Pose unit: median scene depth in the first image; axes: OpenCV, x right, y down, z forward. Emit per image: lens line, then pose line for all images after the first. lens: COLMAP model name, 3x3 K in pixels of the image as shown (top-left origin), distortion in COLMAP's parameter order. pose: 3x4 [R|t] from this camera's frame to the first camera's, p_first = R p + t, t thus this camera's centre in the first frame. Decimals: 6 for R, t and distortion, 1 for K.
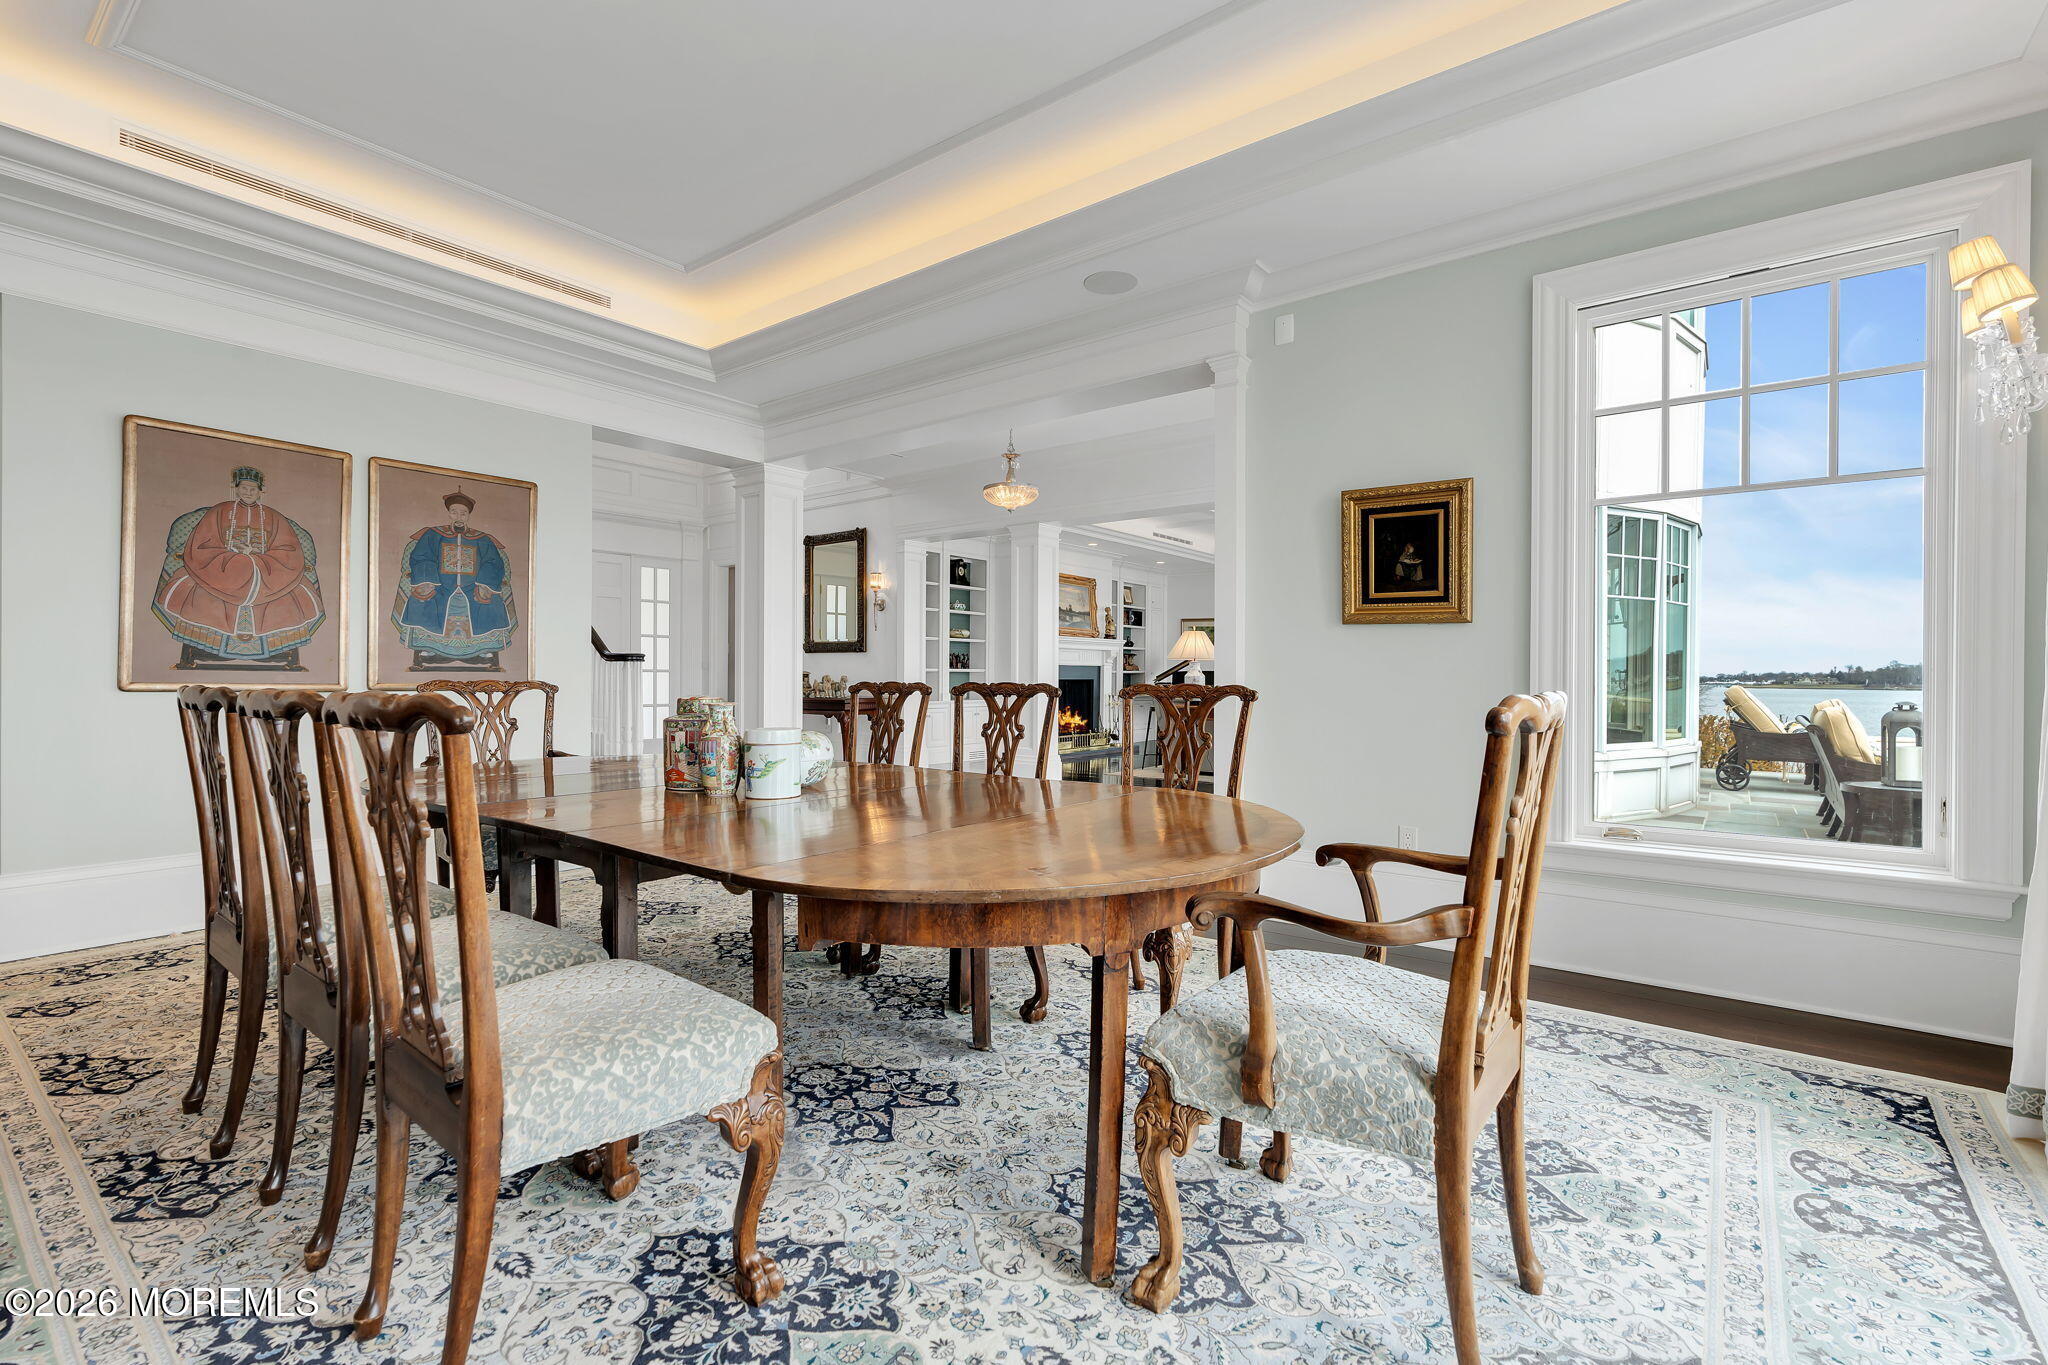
lens RADIAL K [[903.7, 0, 1029.8], [0, 903.7, 678.7], [0, 0, 1]] dist [-0.015112, 0.003334]
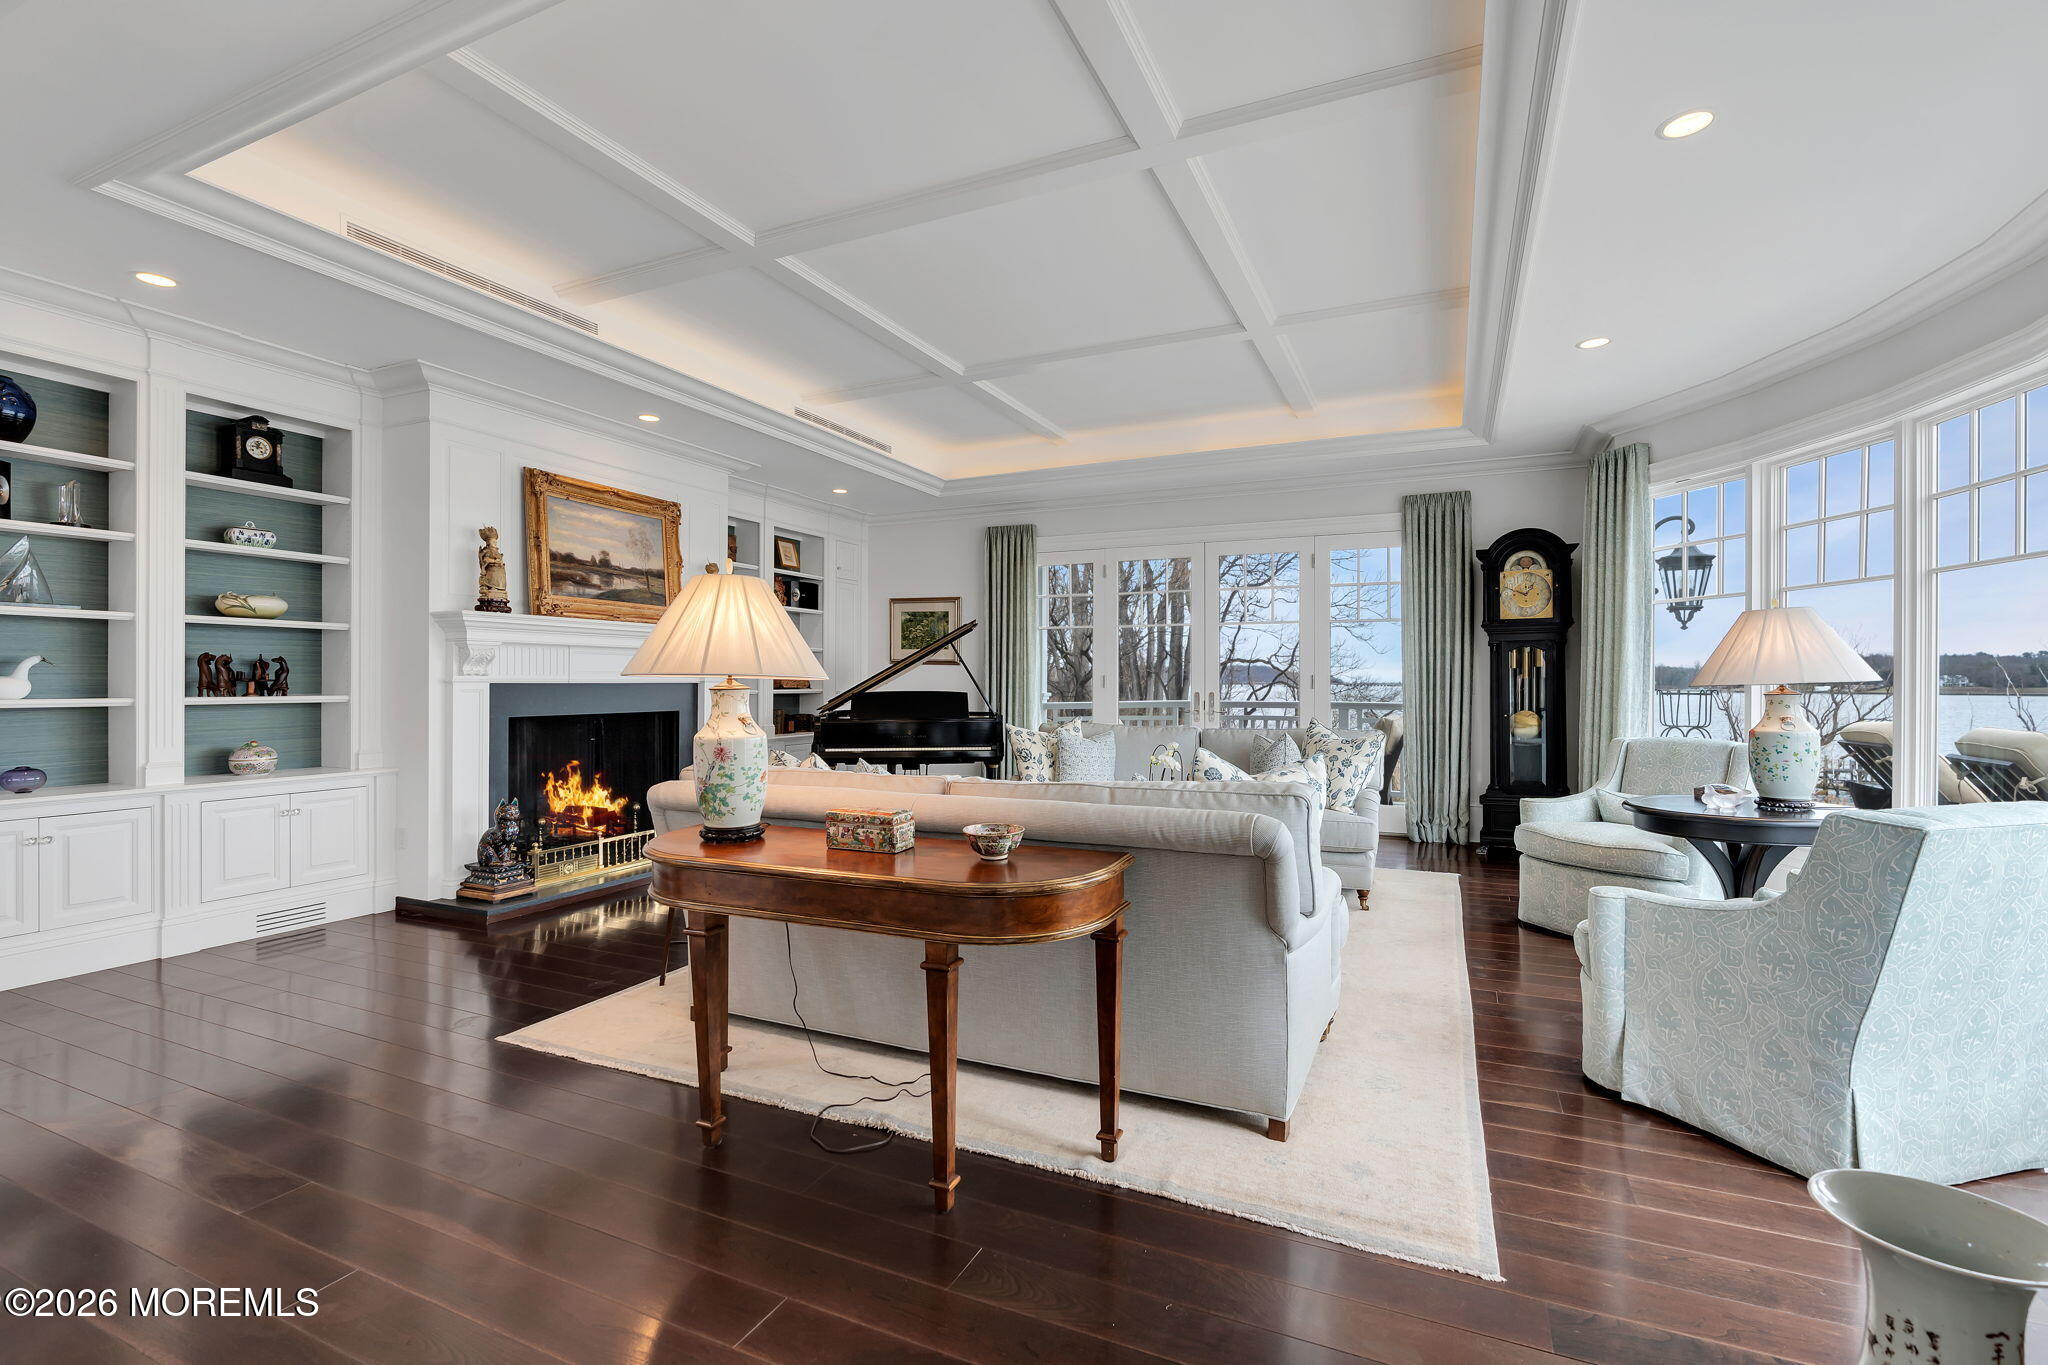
lens RADIAL K [[924.5, 0, 999.1], [0, 924.5, 686.5], [0, 0, 1]] dist [0.002658, -0.000597]
pose [[0.980538, -0.001310, 0.196327, 0.614196], [-0.000301, 0.999967, 0.008177, -0.073516], [-0.196331, -0.008077, 0.980504, 2.091004]]
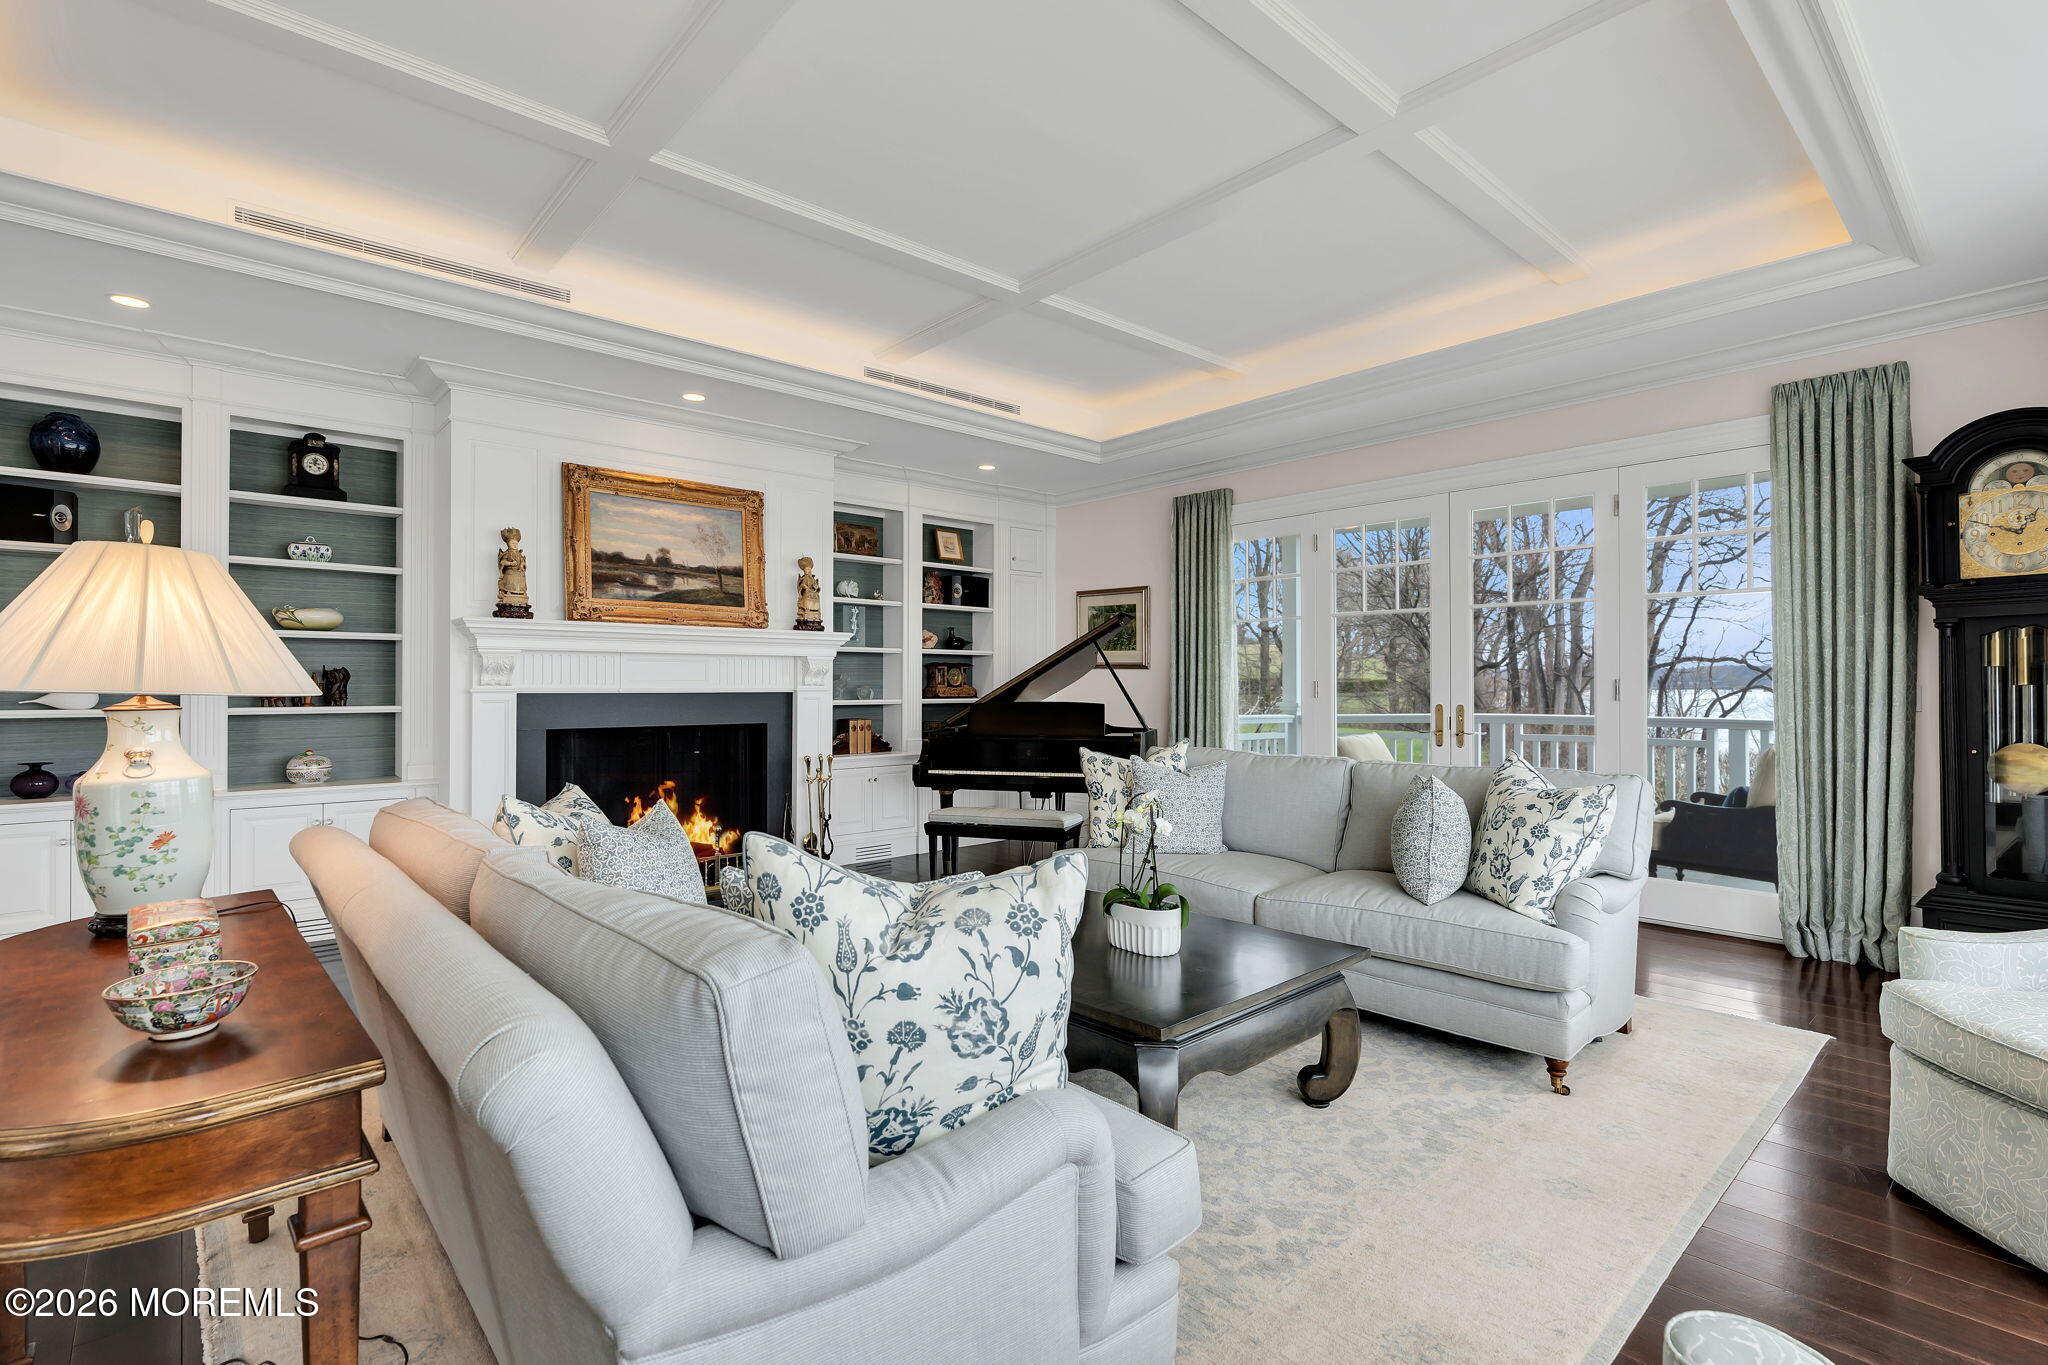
lens RADIAL K [[924.5, 0, 1063.0], [0, 924.5, 681.8], [0, 0, 1]] dist [0.002658, -0.000597]
pose [[0.979298, -0.003072, -0.202400, 1.298429], [0.002750, 0.999994, -0.001873, -0.079845], [0.202405, 0.001277, 0.979301, 2.571217]]
